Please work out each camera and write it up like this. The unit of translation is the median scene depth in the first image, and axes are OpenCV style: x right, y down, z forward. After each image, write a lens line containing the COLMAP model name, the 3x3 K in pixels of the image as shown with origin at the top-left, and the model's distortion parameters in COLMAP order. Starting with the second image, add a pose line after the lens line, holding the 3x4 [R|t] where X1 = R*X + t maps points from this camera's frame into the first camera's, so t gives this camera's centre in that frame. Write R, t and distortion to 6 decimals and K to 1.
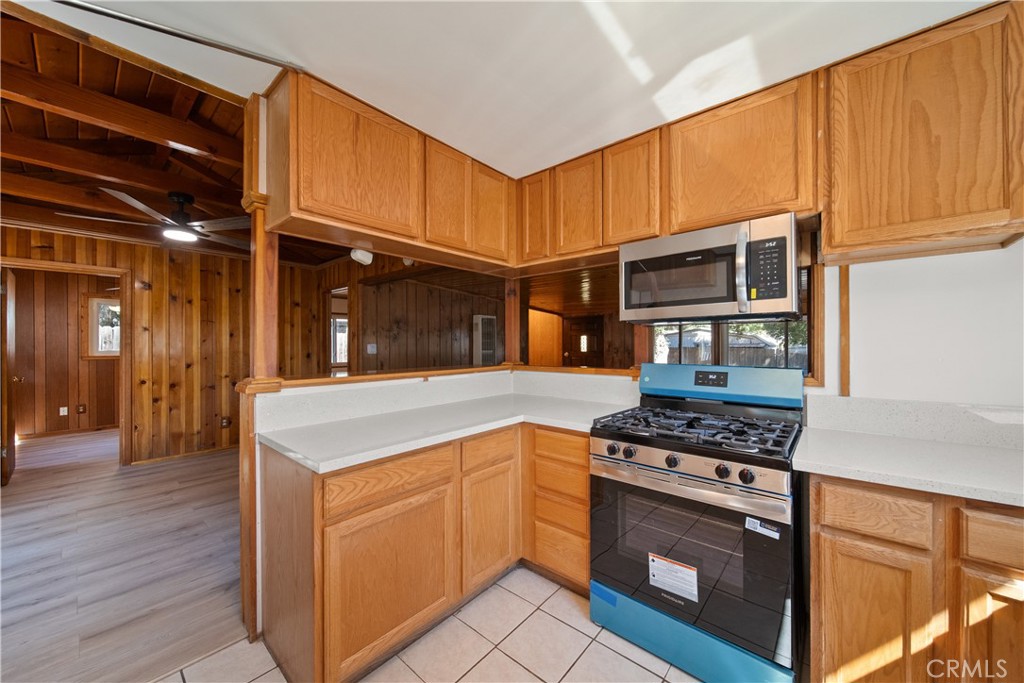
lens RADIAL K [[365.2, 0, 514.4], [0, 365.2, 341.0], [0, 0, 1]] dist [0.001653, -0.000023]
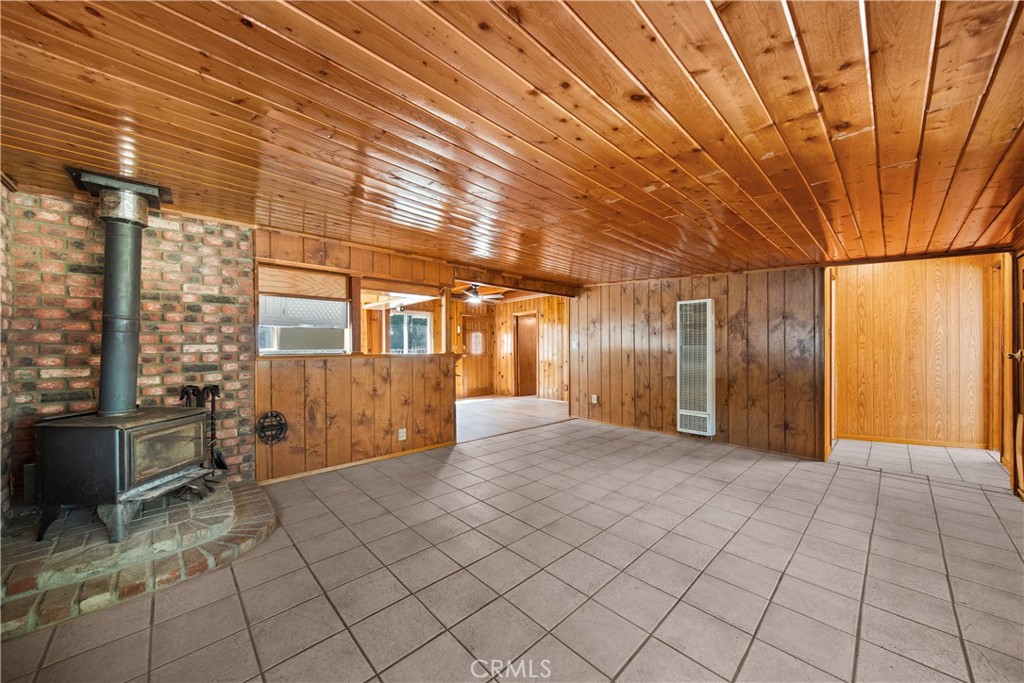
lens RADIAL K [[362.6, 0, 516.8], [0, 362.6, 348.6], [0, 0, 1]] dist [0.000629, -0.000156]
pose [[-0.097412, -0.000073, -0.995244, 0.816963], [0.020943, 0.999778, -0.002123, 0.029040], [0.995024, -0.021051, -0.097388, 0.802500]]
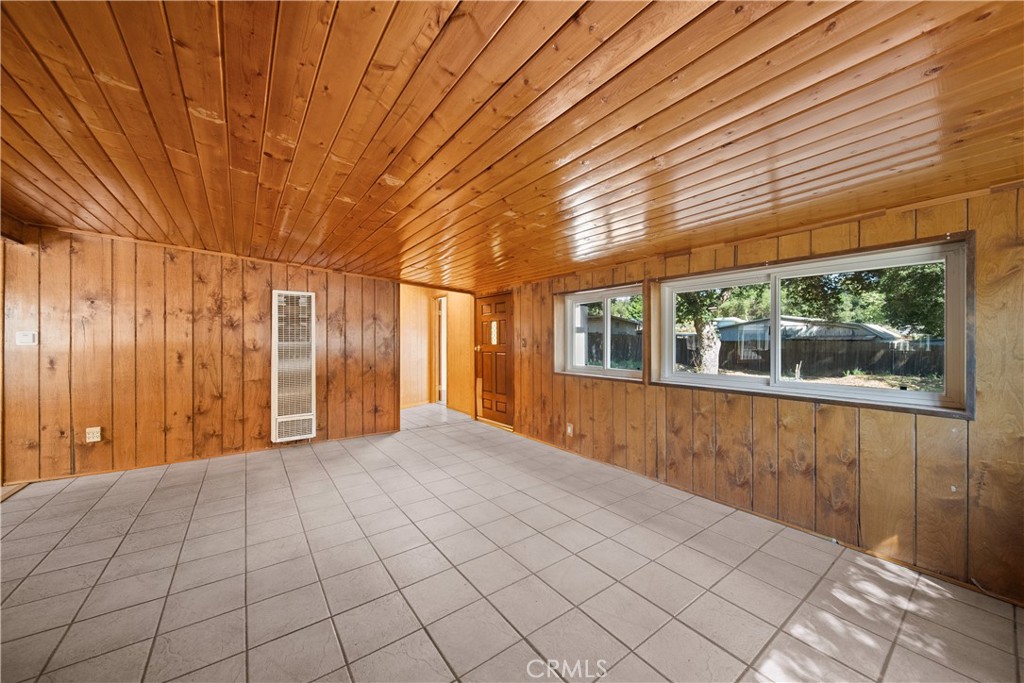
lens RADIAL K [[365.2, 0, 514.4], [0, 365.2, 341.0], [0, 0, 1]] dist [0.001653, -0.000023]
pose [[0.974795, -0.002498, -0.223088, 0.549115], [0.005518, 0.999901, 0.012914, 0.019422], [0.223034, -0.013820, 0.974713, 0.479572]]
